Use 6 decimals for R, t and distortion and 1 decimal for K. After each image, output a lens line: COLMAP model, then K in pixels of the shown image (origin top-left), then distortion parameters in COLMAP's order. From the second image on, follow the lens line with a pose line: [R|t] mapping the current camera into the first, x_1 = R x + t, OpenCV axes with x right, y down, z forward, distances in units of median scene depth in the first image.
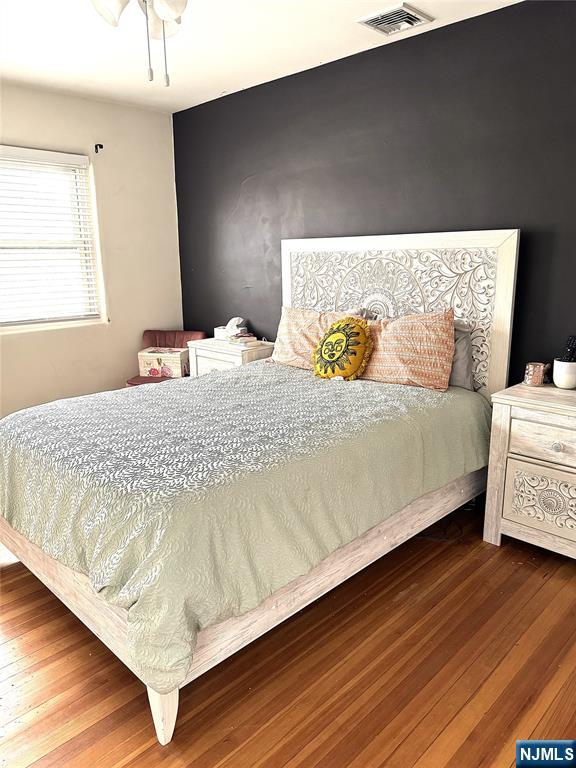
lens RADIAL K [[545.6, 0, 289.1], [0, 545.6, 382.7], [0, 0, 1]] dist [-0.001077, -0.004570]
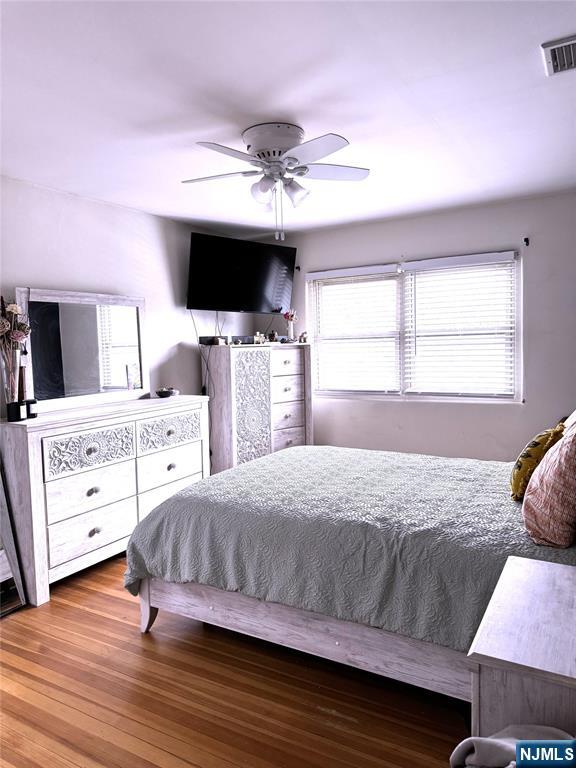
lens RADIAL K [[545.6, 0, 288.7], [0, 545.6, 384.8], [0, 0, 1]] dist [-0.001077, -0.004570]
pose [[0.255990, 0.082899, -0.963118, 0.815917], [-0.199710, 0.979358, 0.031216, -0.134932], [0.945825, 0.184353, 0.267262, 0.457434]]
